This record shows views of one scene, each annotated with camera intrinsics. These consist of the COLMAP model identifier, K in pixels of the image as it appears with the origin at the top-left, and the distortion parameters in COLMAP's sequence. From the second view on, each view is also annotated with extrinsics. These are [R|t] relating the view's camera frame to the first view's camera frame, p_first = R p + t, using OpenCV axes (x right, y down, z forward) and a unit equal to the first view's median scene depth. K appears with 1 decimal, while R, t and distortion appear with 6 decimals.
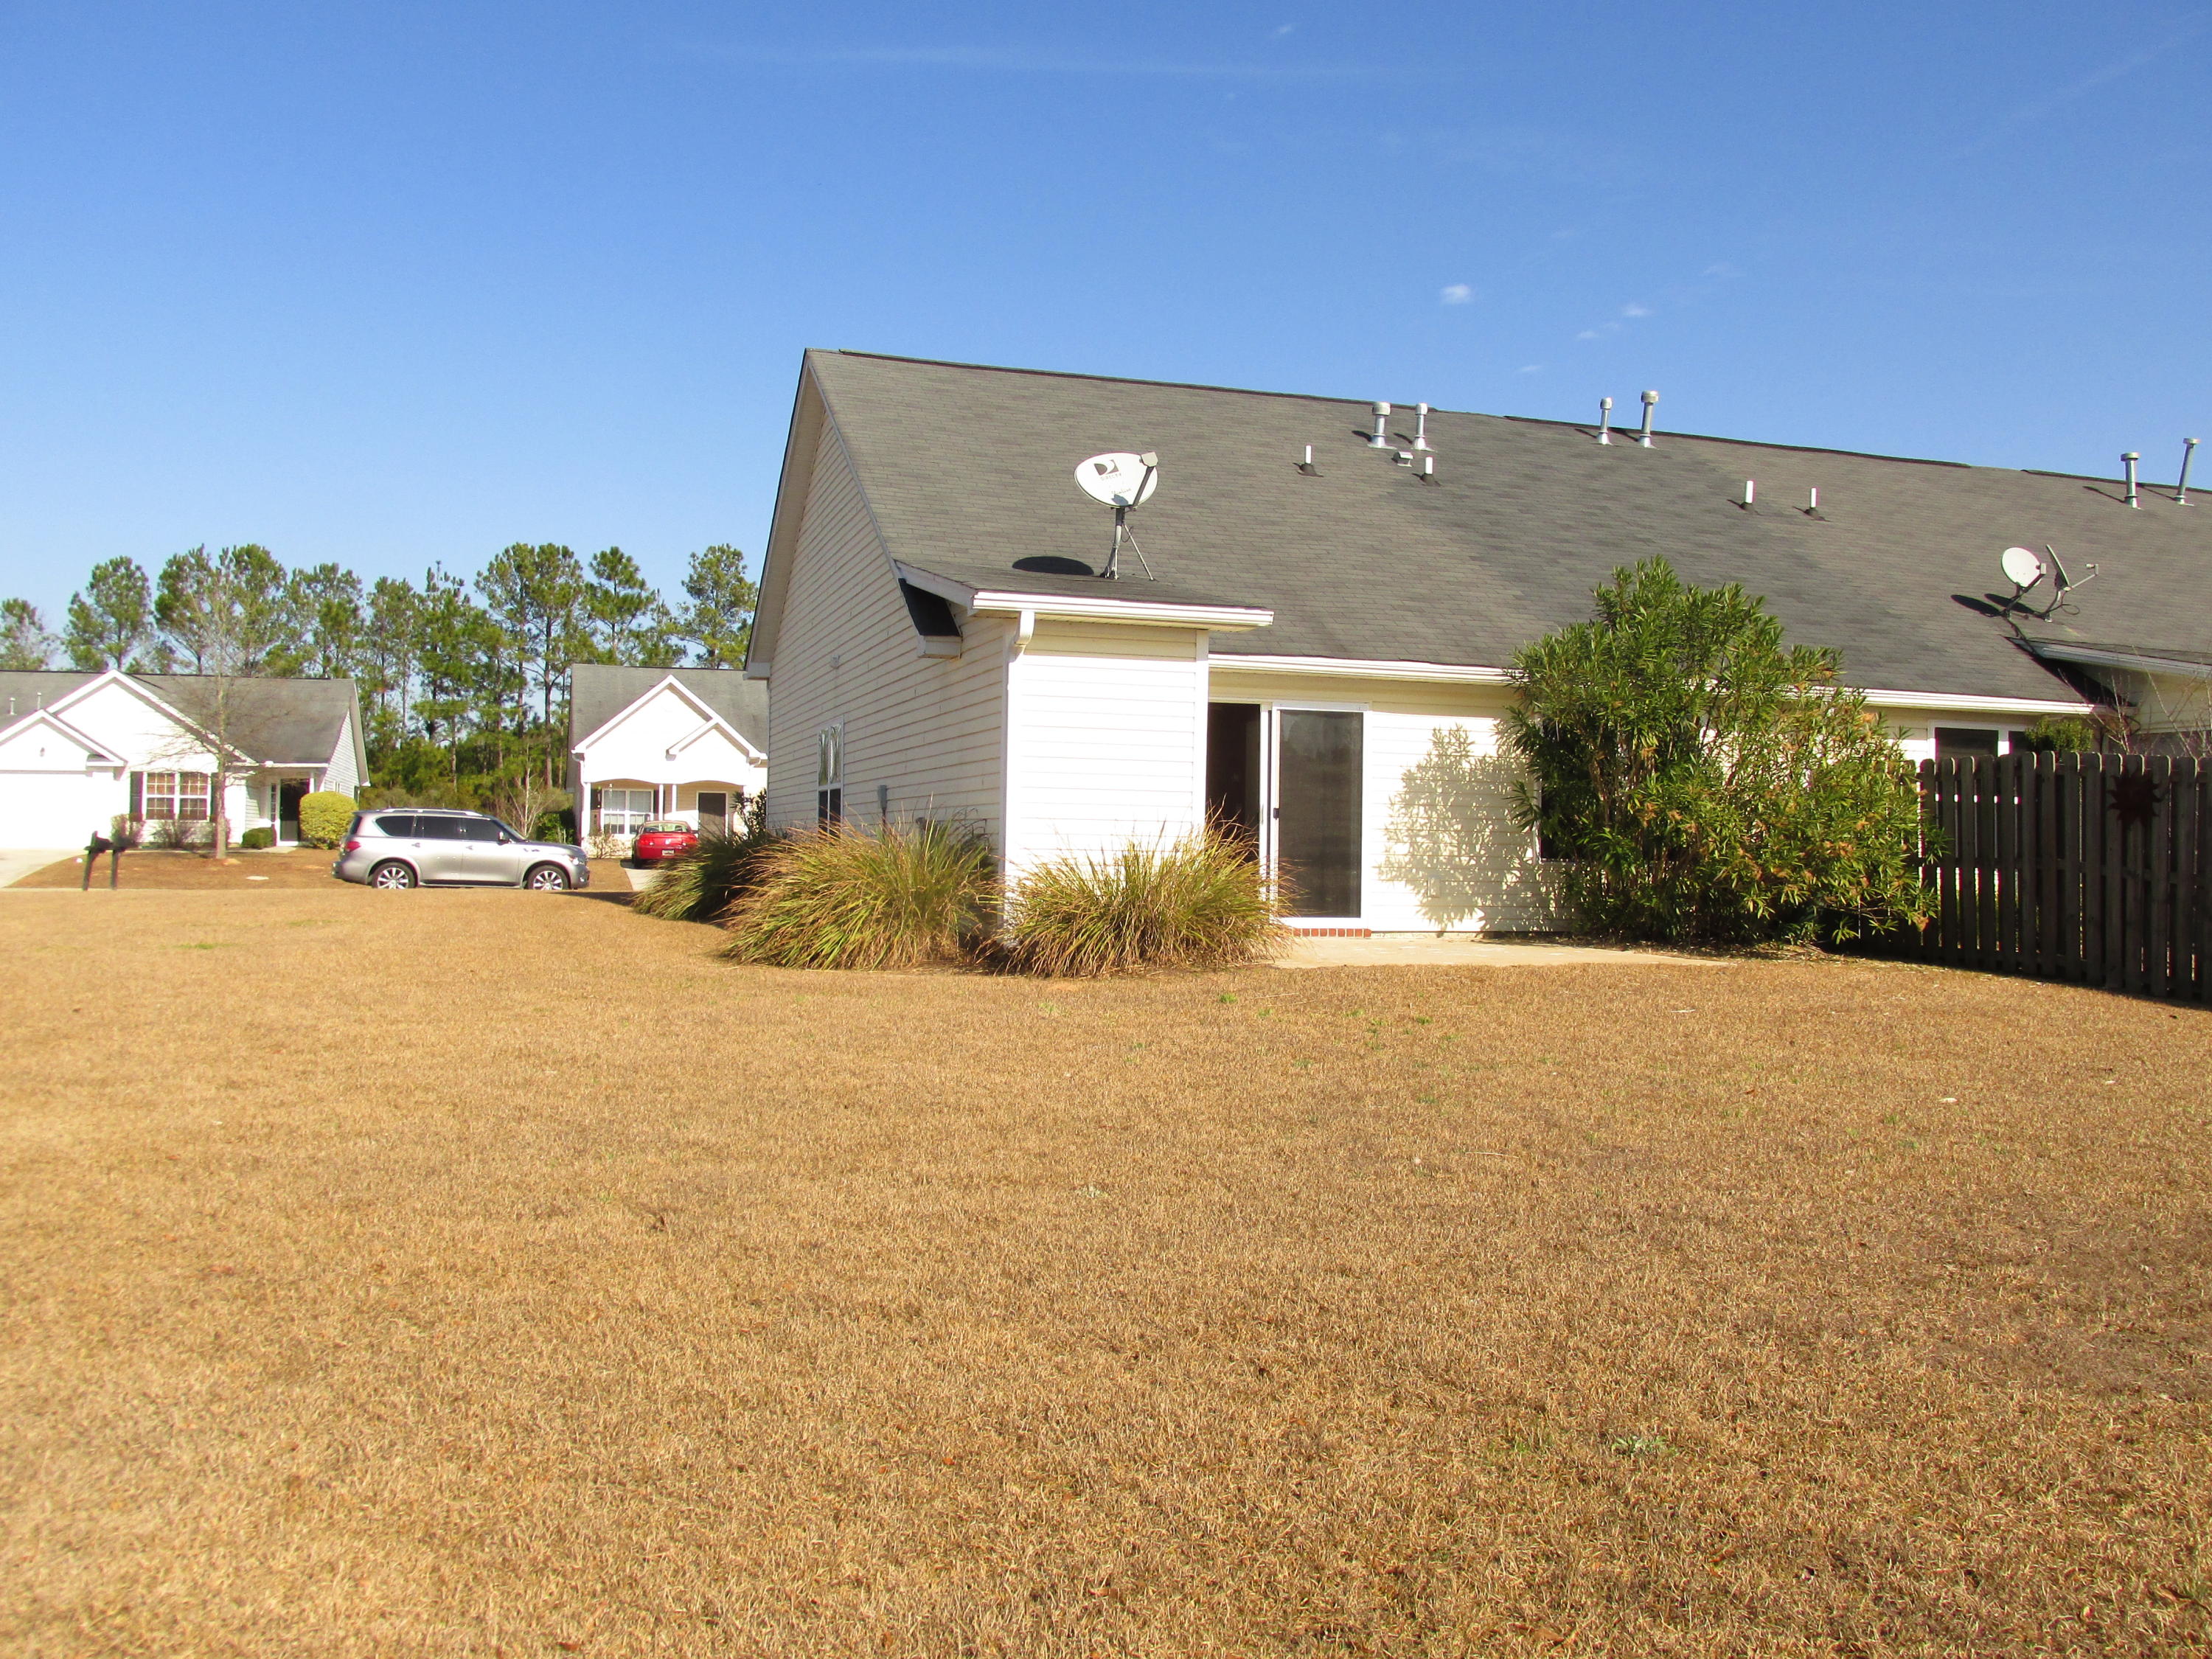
lens RADIAL K [[1802.0, 0, 1098.3], [0, 1802.0, 761.9], [0, 0, 1]] dist [-0.043454, 0.210037]
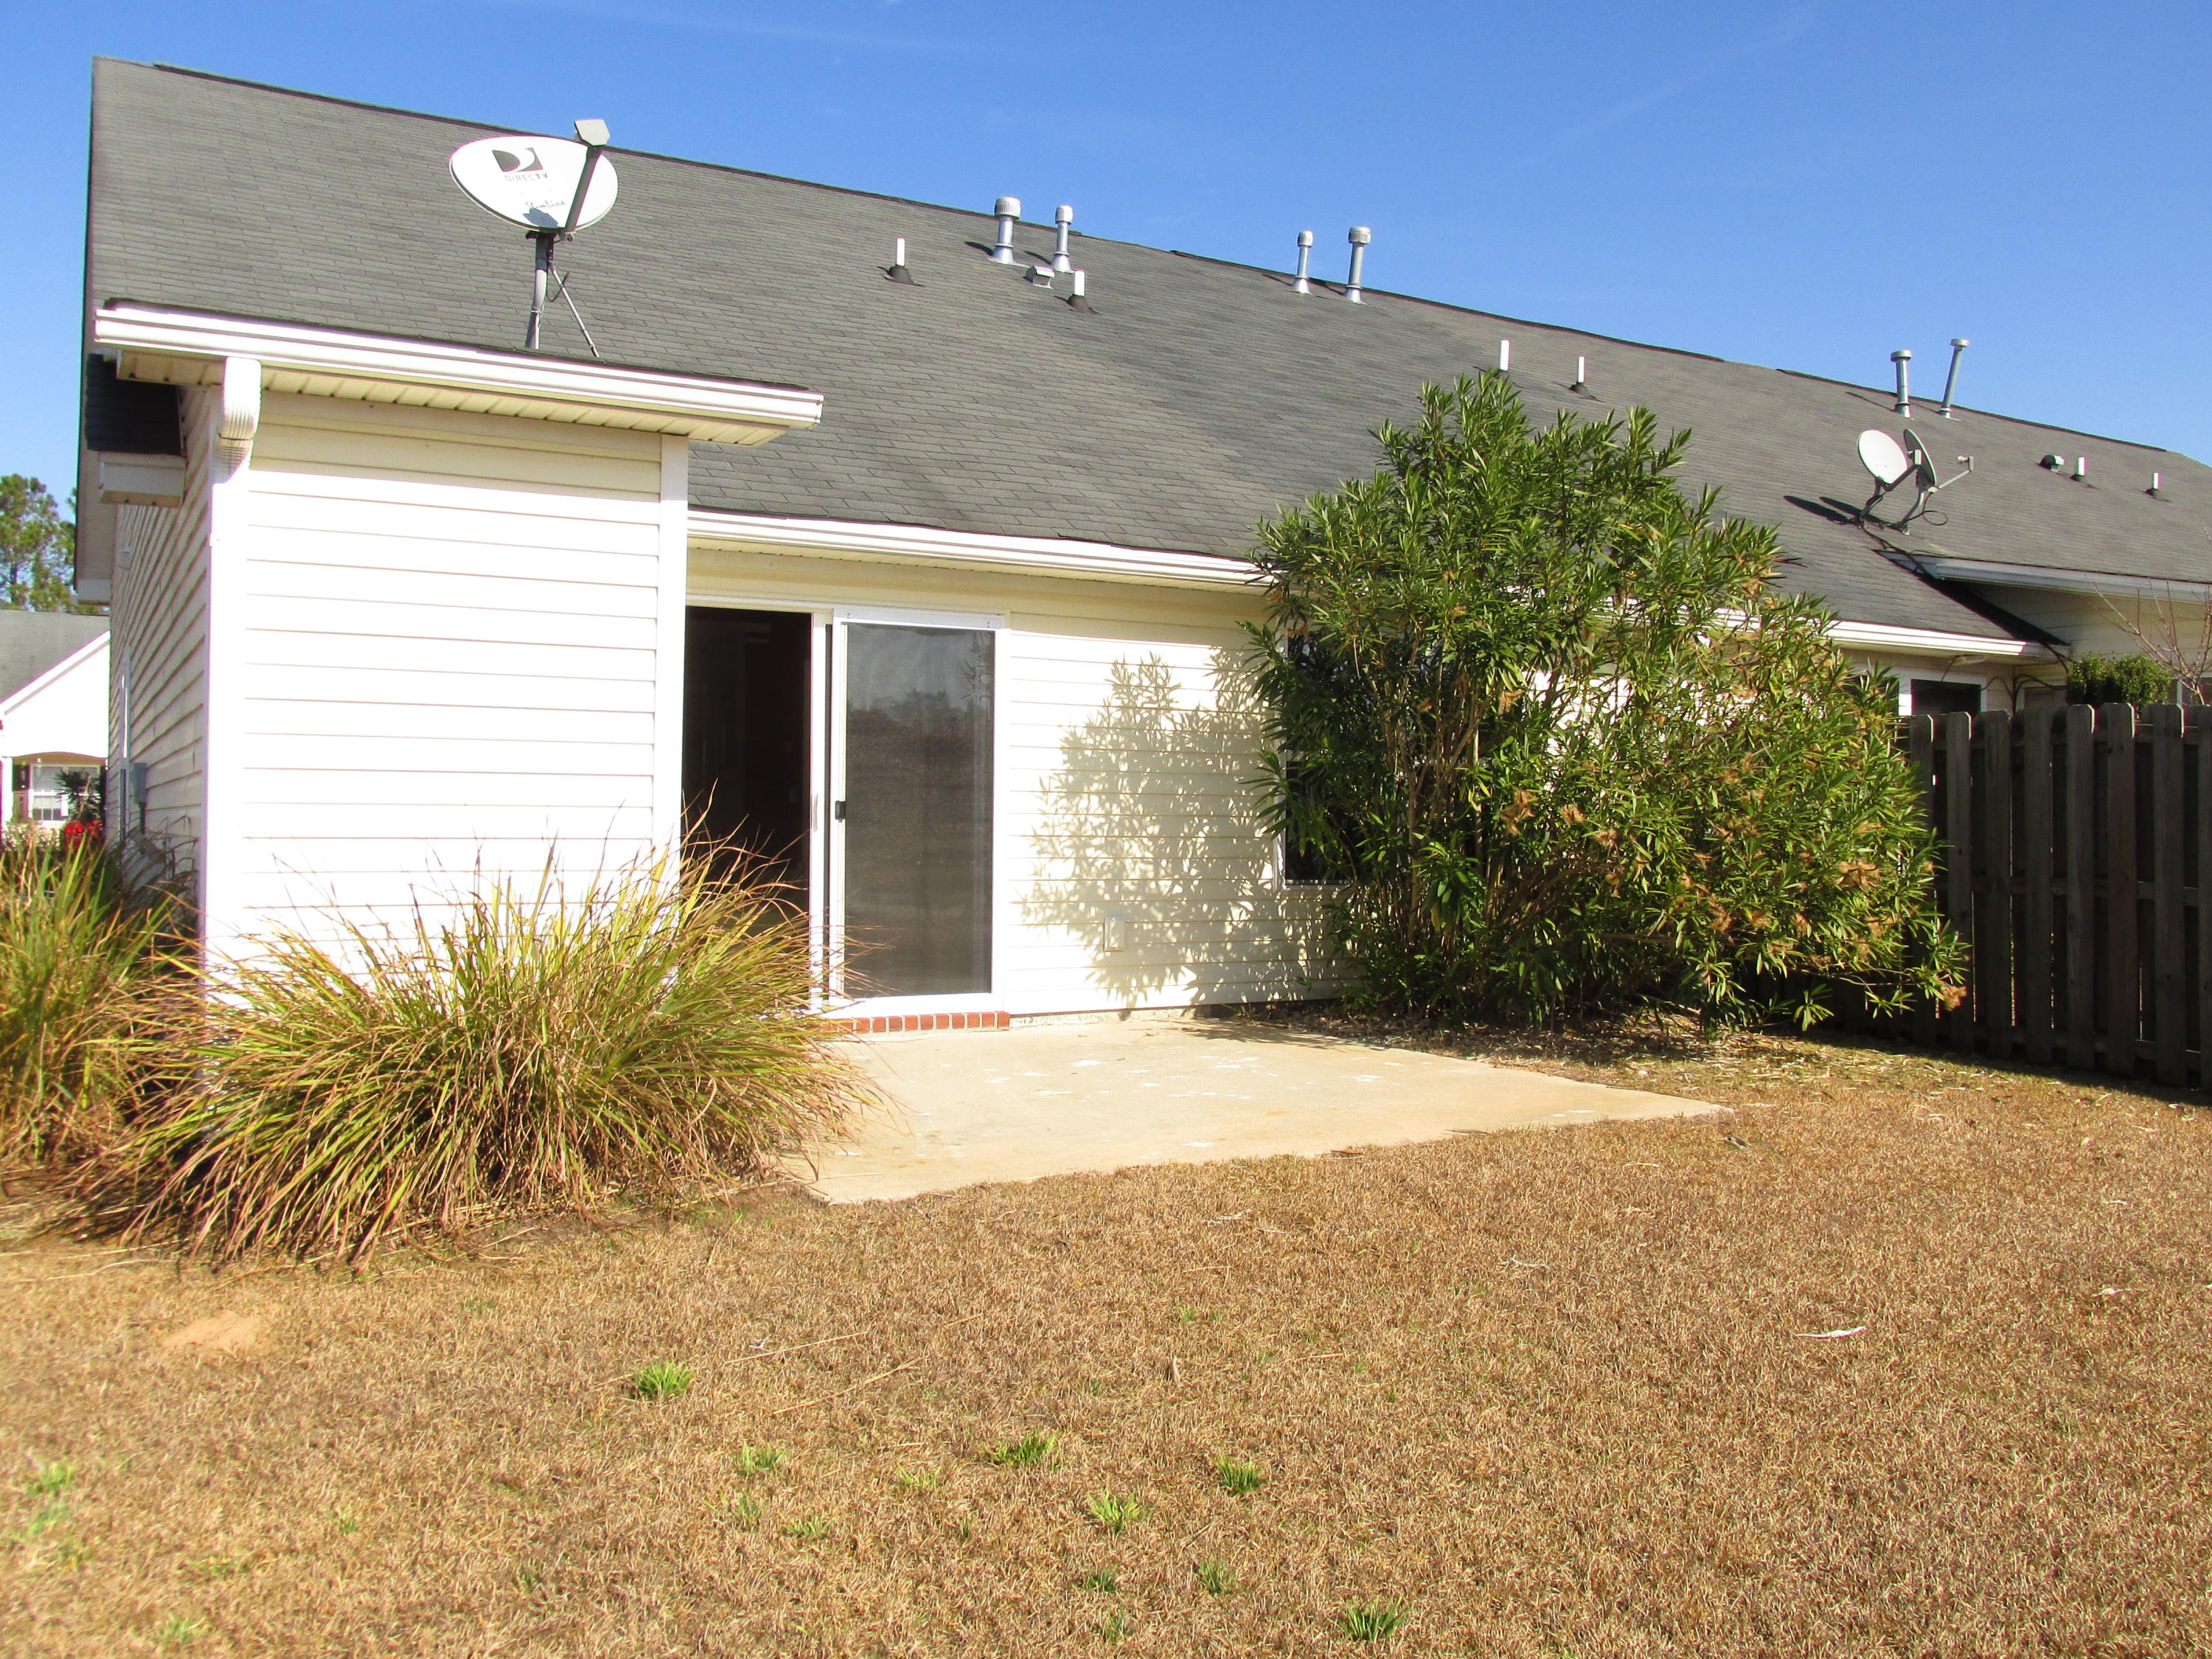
lens RADIAL K [[1848.5, 0, 1072.8], [0, 1848.5, 822.4], [0, 0, 1]] dist [-0.052512, 0.004361]
pose [[0.978746, -0.008738, 0.204889, 0.050293], [-0.001170, 0.998838, 0.048188, 0.004679], [-0.205072, -0.047403, 0.977598, 0.414885]]
